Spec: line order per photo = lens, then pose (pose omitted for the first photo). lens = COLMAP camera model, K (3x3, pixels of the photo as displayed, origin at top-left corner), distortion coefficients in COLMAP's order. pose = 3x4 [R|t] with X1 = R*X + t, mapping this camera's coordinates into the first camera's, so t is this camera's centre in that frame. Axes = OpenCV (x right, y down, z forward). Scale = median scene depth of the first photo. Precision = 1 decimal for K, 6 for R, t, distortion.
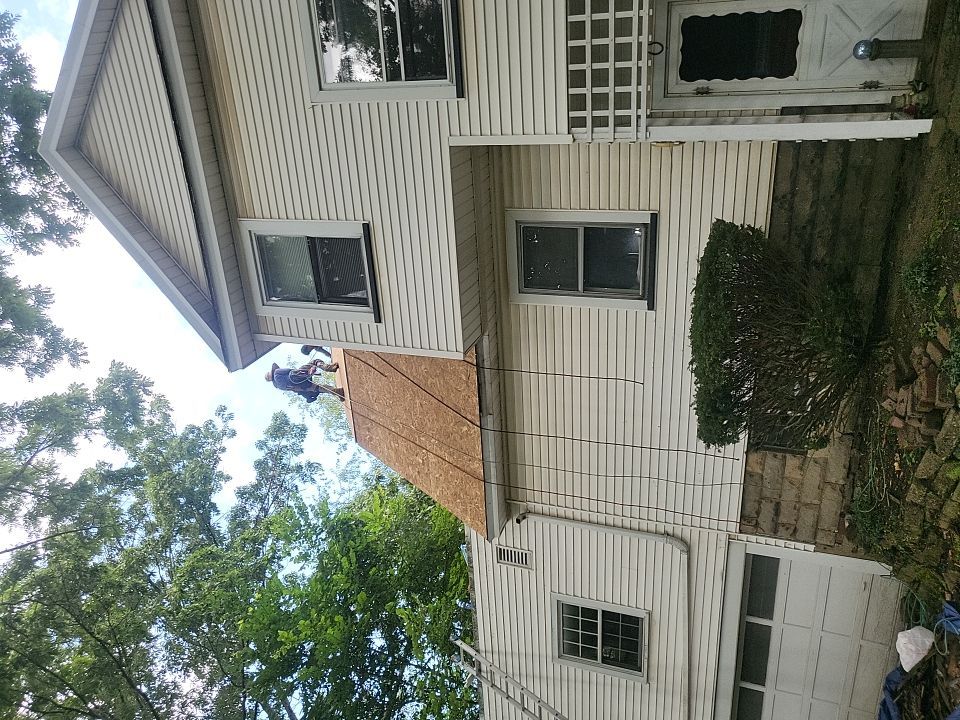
lens RADIAL K [[756.3, 0, 482.9], [0, 756.3, 349.7], [0, 0, 1]] dist [0.001074, 0.031932]
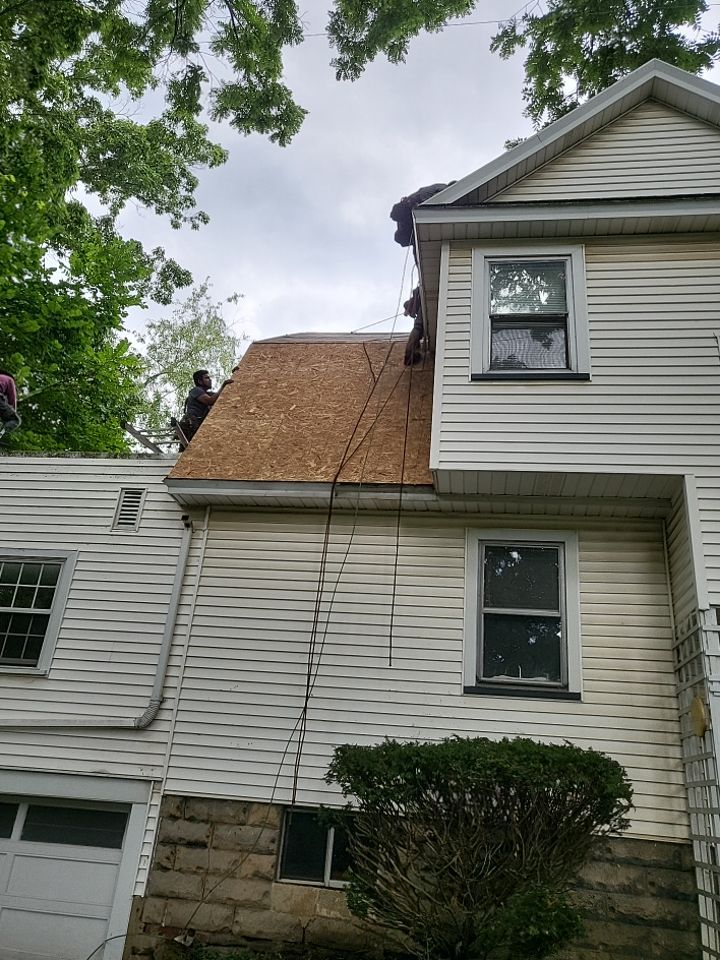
lens RADIAL K [[756.3, 0, 366.6], [0, 756.3, 473.7], [0, 0, 1]] dist [0.001074, 0.031932]
pose [[-0.088344, 0.993791, -0.067637, 0.041426], [-0.960775, -0.102936, -0.257518, 0.278988], [-0.262881, 0.042234, 0.963903, 0.171608]]
